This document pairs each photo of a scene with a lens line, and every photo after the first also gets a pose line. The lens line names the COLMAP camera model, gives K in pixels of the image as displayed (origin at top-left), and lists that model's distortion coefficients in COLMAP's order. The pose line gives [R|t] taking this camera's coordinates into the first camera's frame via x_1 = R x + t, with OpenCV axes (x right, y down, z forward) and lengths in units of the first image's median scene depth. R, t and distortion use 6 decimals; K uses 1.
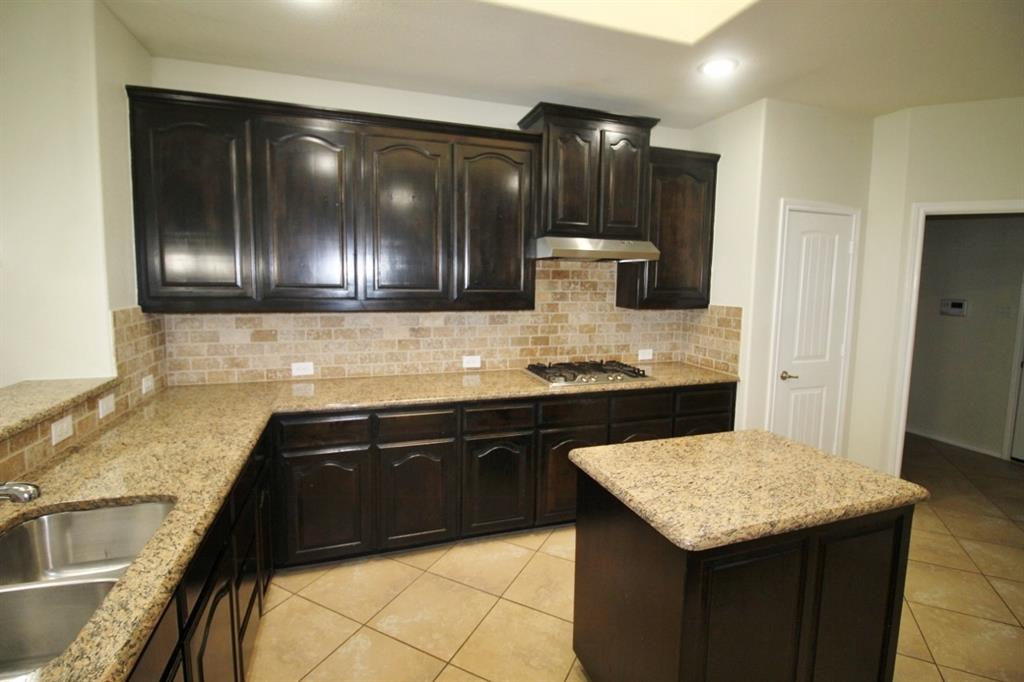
lens RADIAL K [[472.9, 0, 512.1], [0, 472.9, 325.7], [0, 0, 1]] dist [-0.000351, -0.012542]
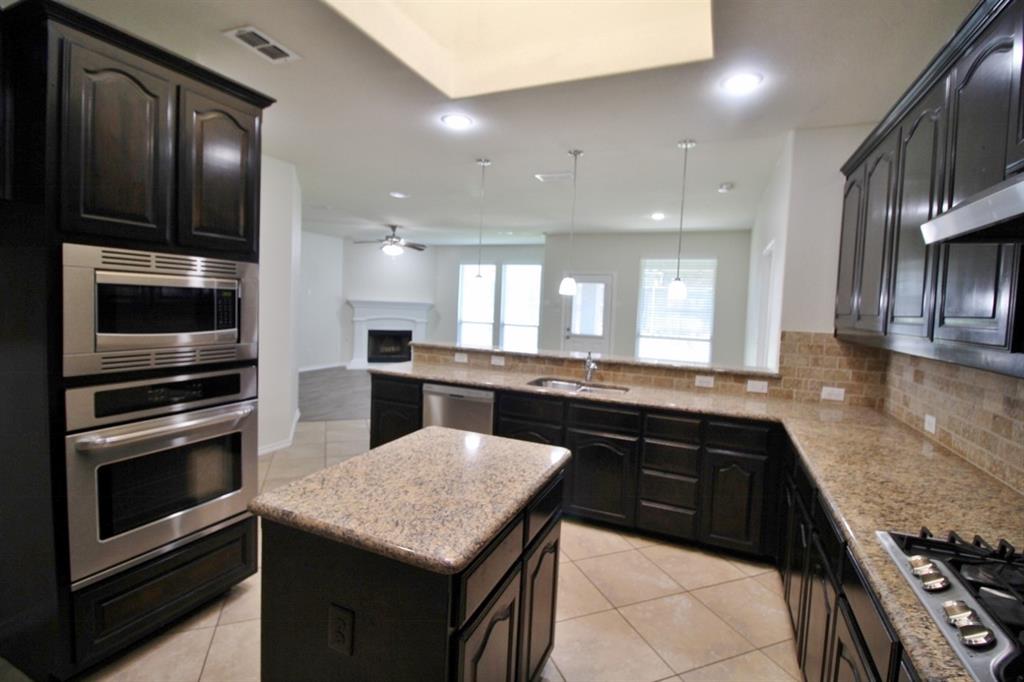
lens RADIAL K [[472.9, 0, 512.1], [0, 472.9, 325.7], [0, 0, 1]] dist [-0.000351, -0.012542]
pose [[-0.670142, -0.008234, -0.742188, 0.573777], [-0.123762, 0.987179, 0.100796, -0.060436], [0.731842, 0.159402, -0.662569, 0.893824]]
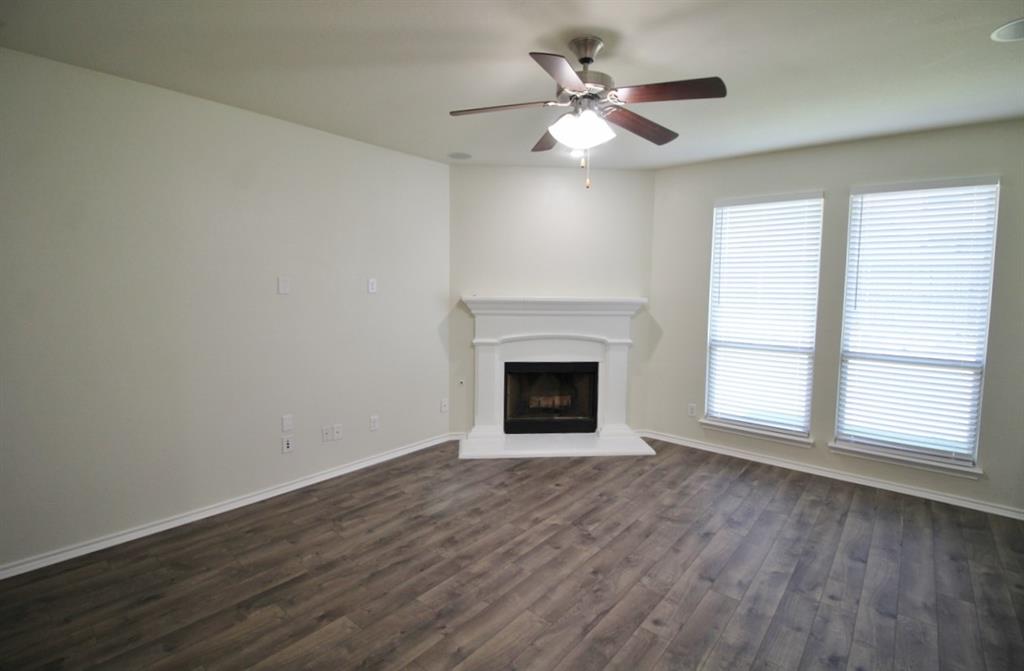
lens RADIAL K [[481.7, 0, 512.4], [0, 481.7, 319.9], [0, 0, 1]] dist [-0.007745, -0.000711]
pose [[-0.851051, 0.008237, -0.525018, -0.395874], [-0.078747, 0.986567, 0.143127, 0.064655], [0.519144, 0.163152, -0.838970, -0.710453]]
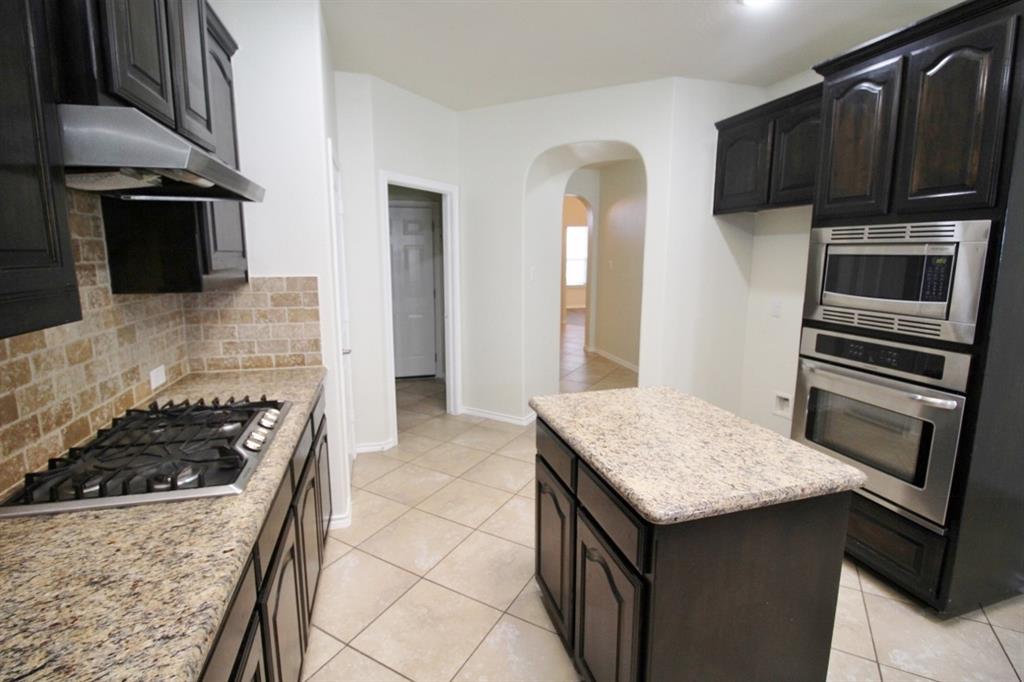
lens RADIAL K [[472.9, 0, 512.1], [0, 472.9, 325.7], [0, 0, 1]] dist [-0.000351, -0.012542]
pose [[0.051029, -0.163959, 0.985146, -0.256446], [0.095599, 0.982704, 0.158601, -0.051025], [-0.994111, 0.086085, 0.065821, 0.640240]]
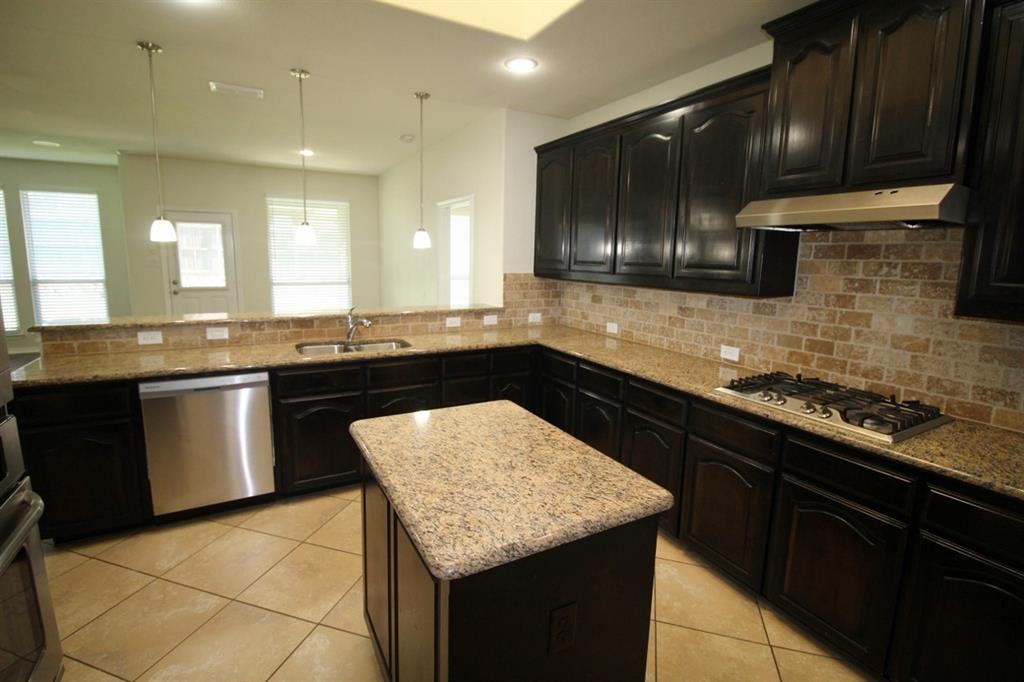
lens RADIAL K [[472.9, 0, 512.1], [0, 472.9, 325.7], [0, 0, 1]] dist [-0.000351, -0.012542]
pose [[0.180585, 0.133316, -0.974482, 0.700735], [-0.113746, 0.986954, 0.113943, -0.028264], [0.976960, 0.090267, 0.193393, 0.439395]]
